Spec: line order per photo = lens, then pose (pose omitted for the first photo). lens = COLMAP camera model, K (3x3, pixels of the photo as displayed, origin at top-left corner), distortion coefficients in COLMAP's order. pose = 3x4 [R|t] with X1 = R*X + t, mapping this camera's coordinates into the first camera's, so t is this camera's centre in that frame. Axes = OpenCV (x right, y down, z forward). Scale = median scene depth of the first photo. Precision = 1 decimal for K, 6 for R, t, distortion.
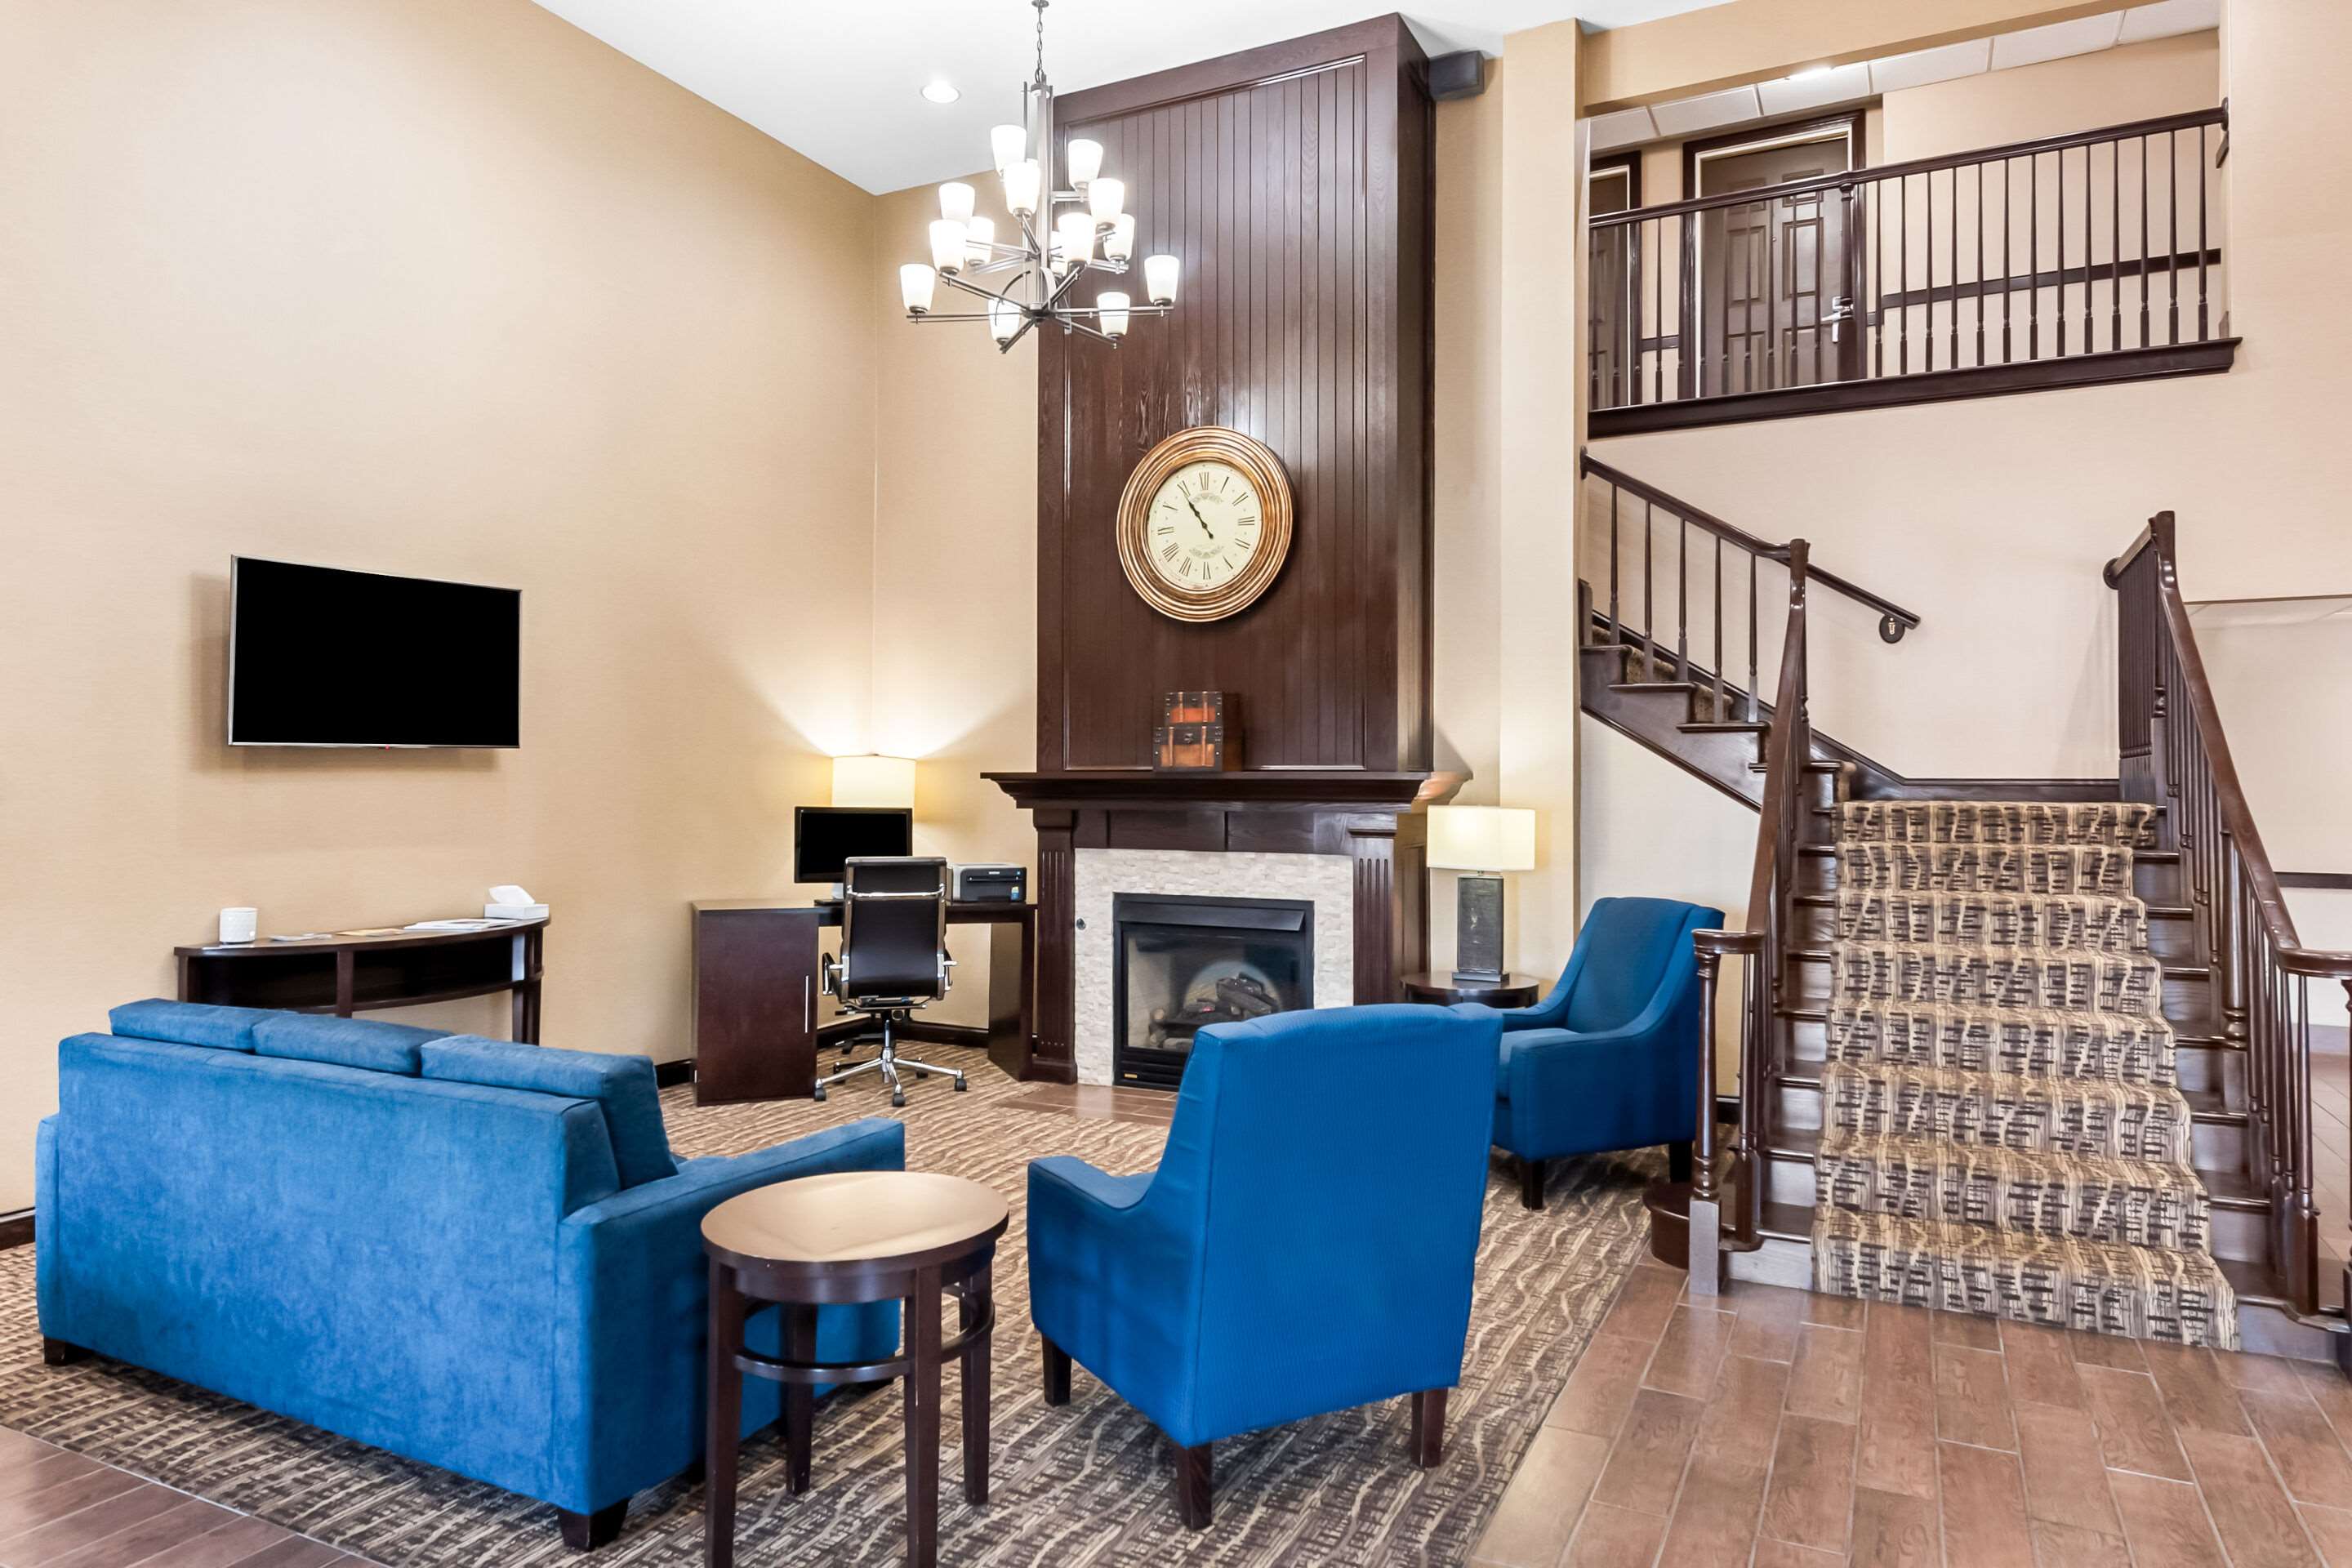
lens RADIAL K [[1436.9, 0, 1183.9], [0, 1436.9, 751.3], [0, 0, 1]] dist [0.010016, -0.000855]
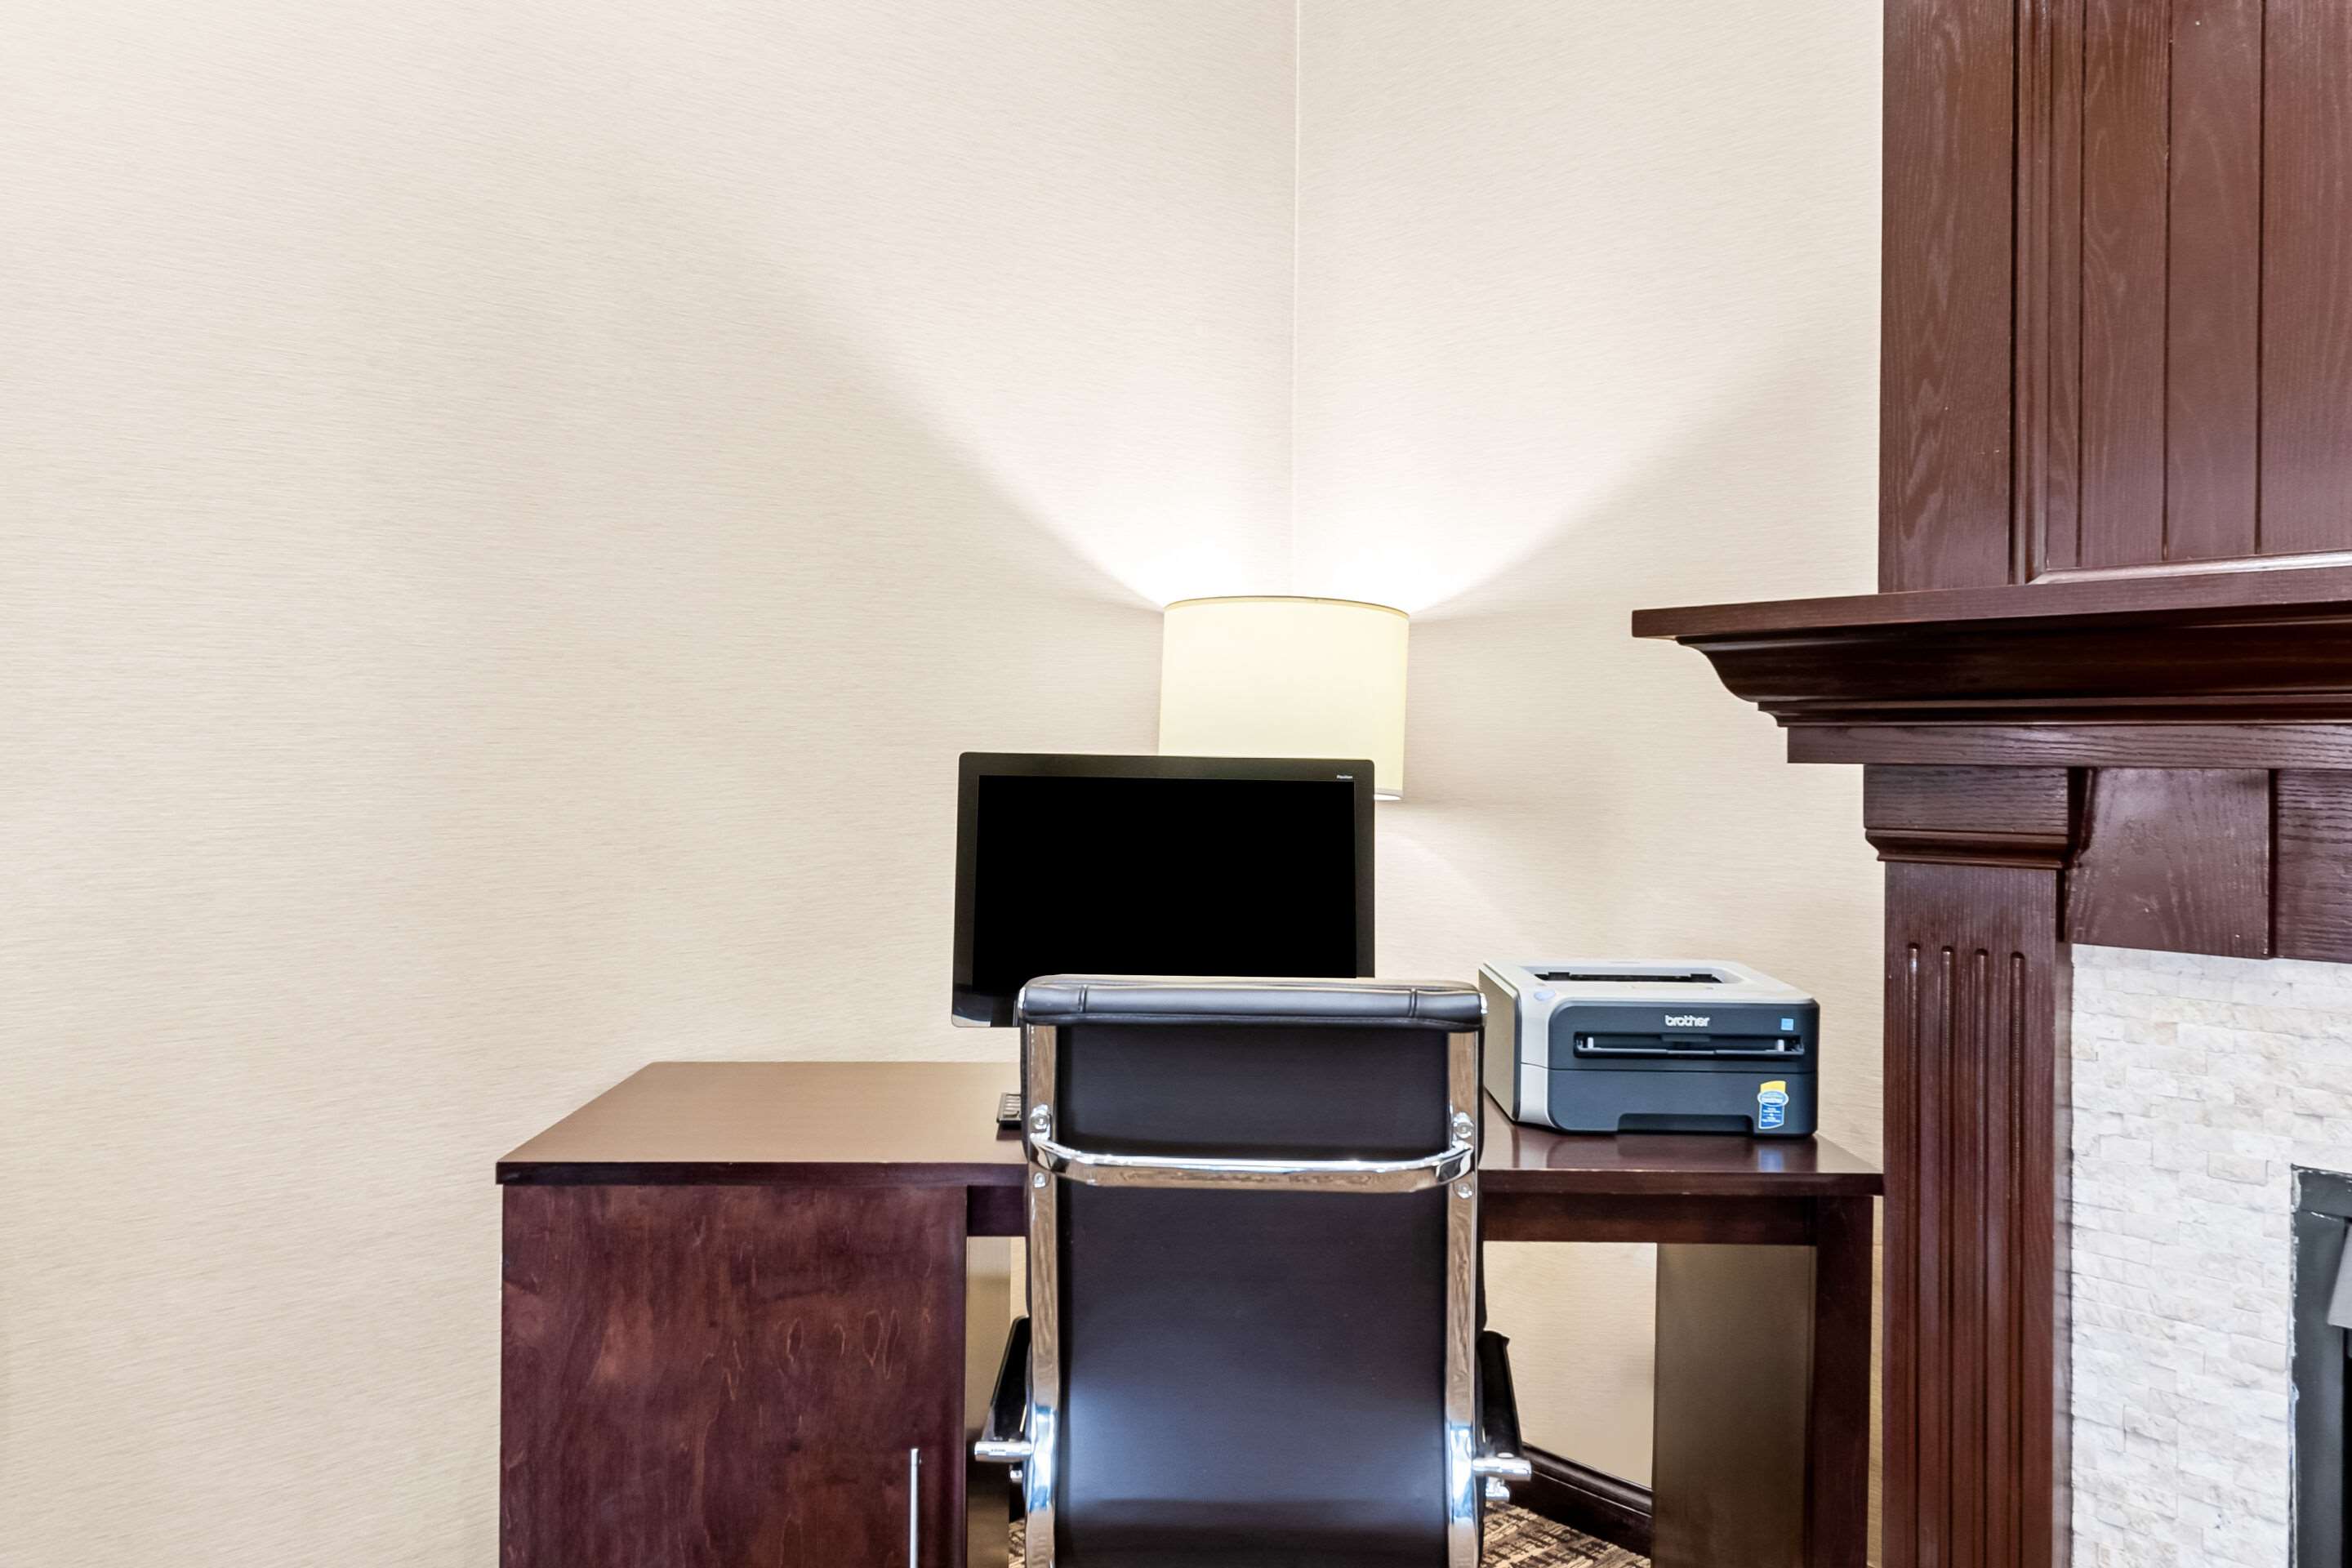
lens RADIAL K [[1783.6, 0, 1175.3], [0, 1783.6, 751.7], [0, 0, 1]] dist [-0.003428, -0.002644]
pose [[0.938467, 0.002843, -0.345357, -0.110065], [0.004619, 0.999773, 0.020782, 0.031473], [0.345338, -0.021098, 0.938241, 0.690286]]
